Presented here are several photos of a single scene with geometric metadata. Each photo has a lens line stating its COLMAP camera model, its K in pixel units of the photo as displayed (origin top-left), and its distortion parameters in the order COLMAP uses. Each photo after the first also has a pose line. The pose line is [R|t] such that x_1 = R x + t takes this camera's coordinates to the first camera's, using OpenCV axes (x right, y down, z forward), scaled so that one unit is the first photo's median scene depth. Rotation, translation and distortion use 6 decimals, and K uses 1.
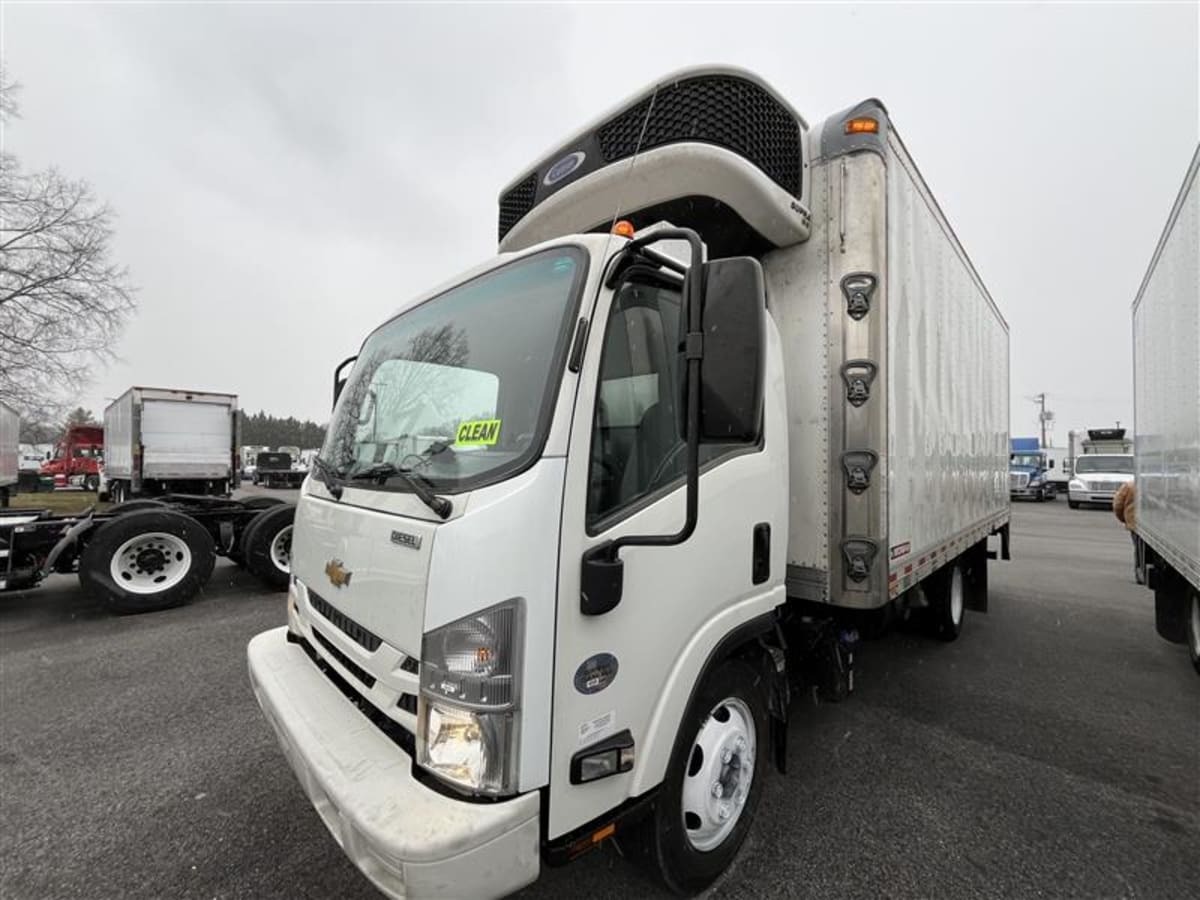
lens RADIAL K [[488.6, 0, 599.4], [0, 488.6, 456.3], [0, 0, 1]] dist [-0.001946, 0.000043]
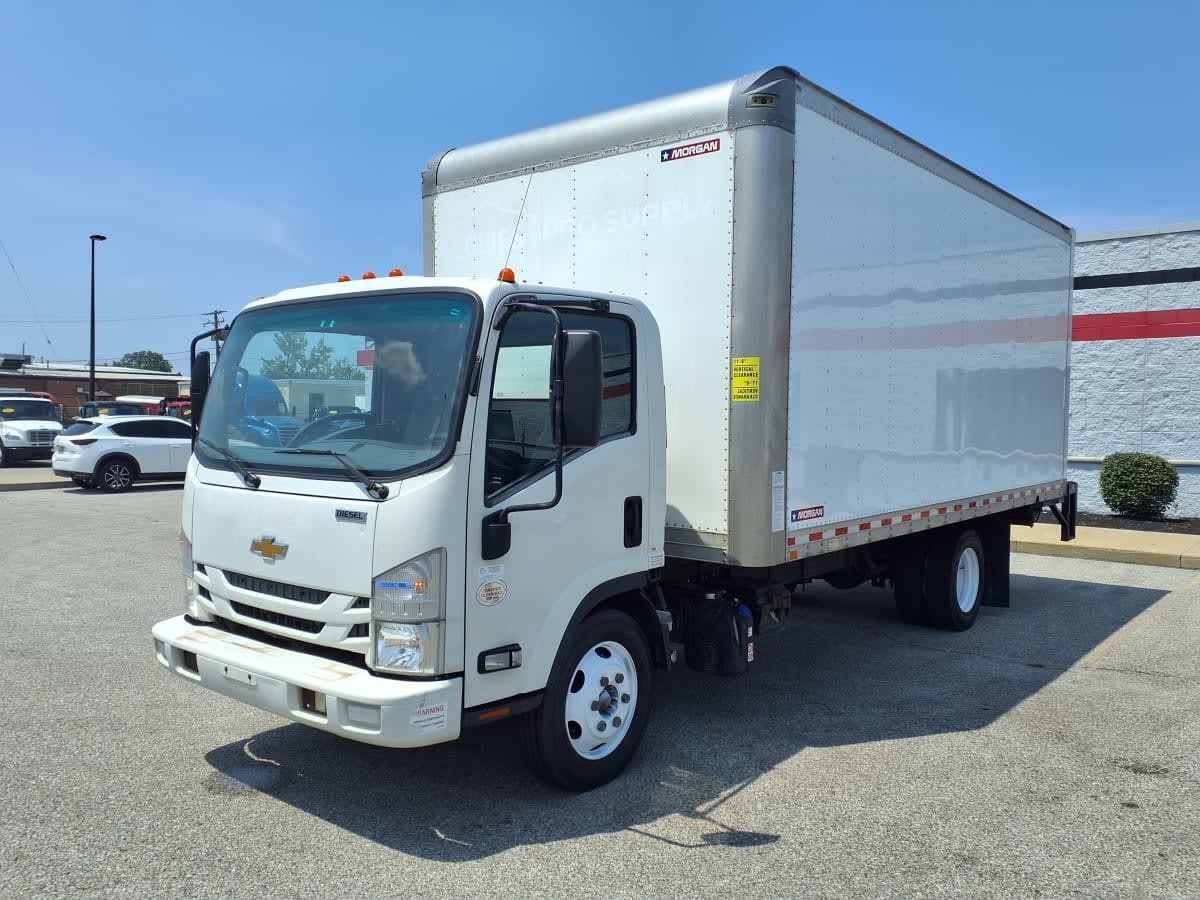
lens RADIAL K [[939.0, 0, 595.5], [0, 939.0, 466.6], [0, 0, 1]] dist [0.053157, -0.025251]
pose [[0.994918, -0.027556, 0.096848, 0.031770], [0.019123, 0.996029, 0.086949, -0.177821], [-0.098860, -0.084655, 0.991494, -1.639935]]
